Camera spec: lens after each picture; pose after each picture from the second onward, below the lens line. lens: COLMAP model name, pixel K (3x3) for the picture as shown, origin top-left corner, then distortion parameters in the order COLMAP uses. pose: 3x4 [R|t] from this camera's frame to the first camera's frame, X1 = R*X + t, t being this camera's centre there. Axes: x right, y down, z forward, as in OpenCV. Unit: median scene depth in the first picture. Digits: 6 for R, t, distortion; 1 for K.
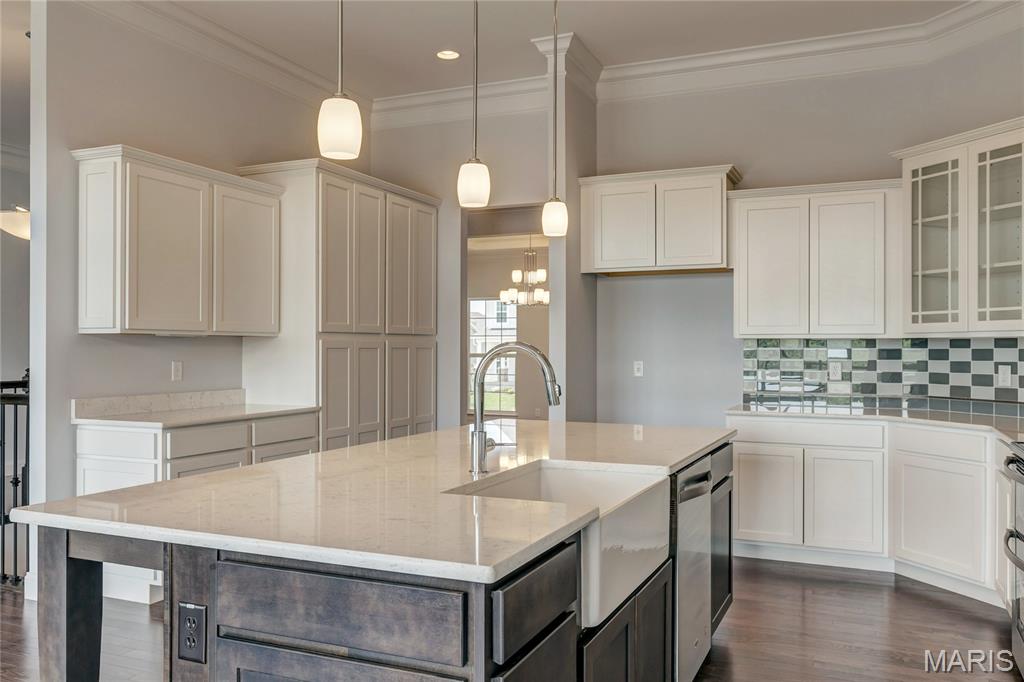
lens RADIAL K [[821.1, 0, 529.6], [0, 821.1, 338.9], [0, 0, 1]] dist [-0.004618, 0.005159]
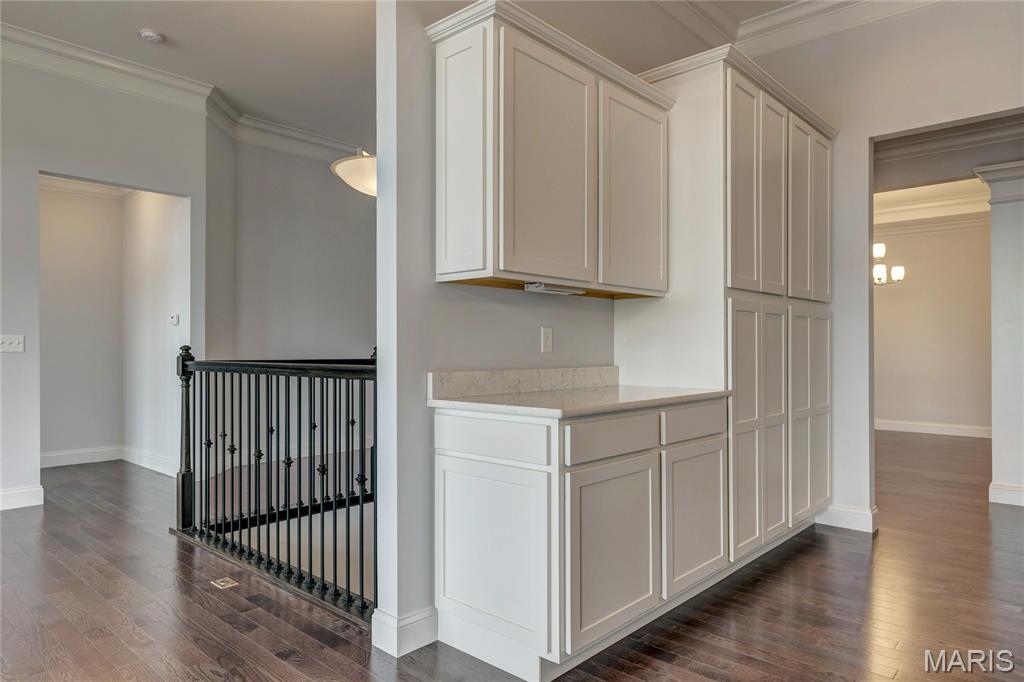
lens RADIAL K [[634.5, 0, 536.1], [0, 634.5, 348.1], [0, 0, 1]] dist [0.002784, 0.002096]
pose [[0.954831, 0.001856, -0.297144, -0.266227], [0.001525, 0.999937, 0.011148, 0.040798], [0.297146, -0.011098, 0.954768, 0.437256]]
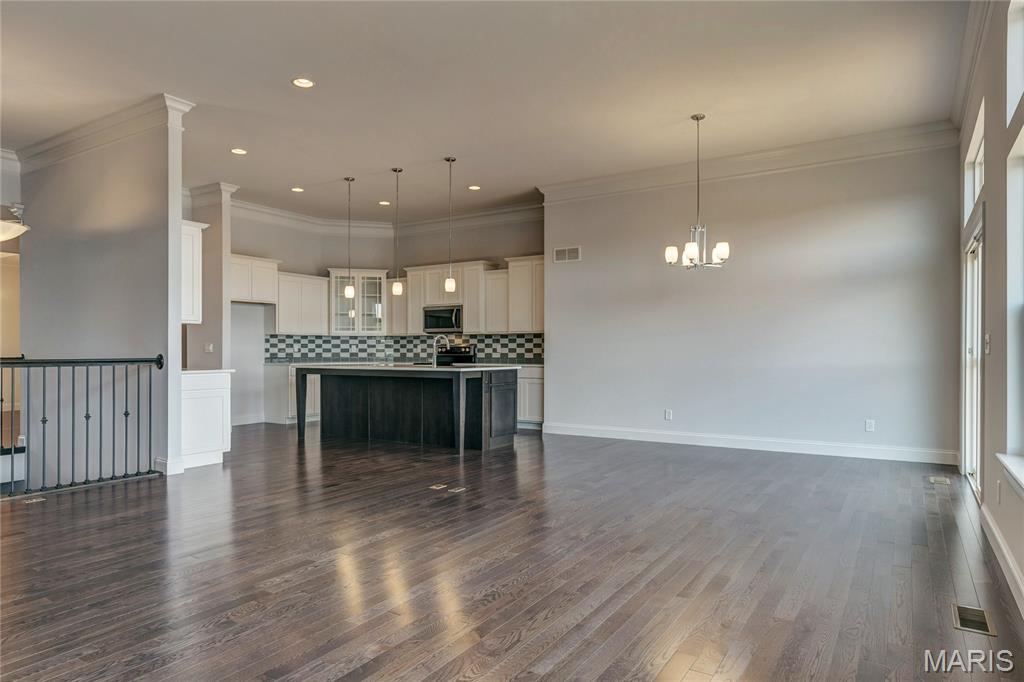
lens RADIAL K [[634.5, 0, 520.1], [0, 634.5, 346.8], [0, 0, 1]] dist [0.002784, 0.002096]
pose [[0.132300, 0.003753, 0.991203, -1.672907], [-0.013171, 0.999911, -0.002028, 0.035084], [-0.991122, -0.012787, 0.132337, 0.081340]]
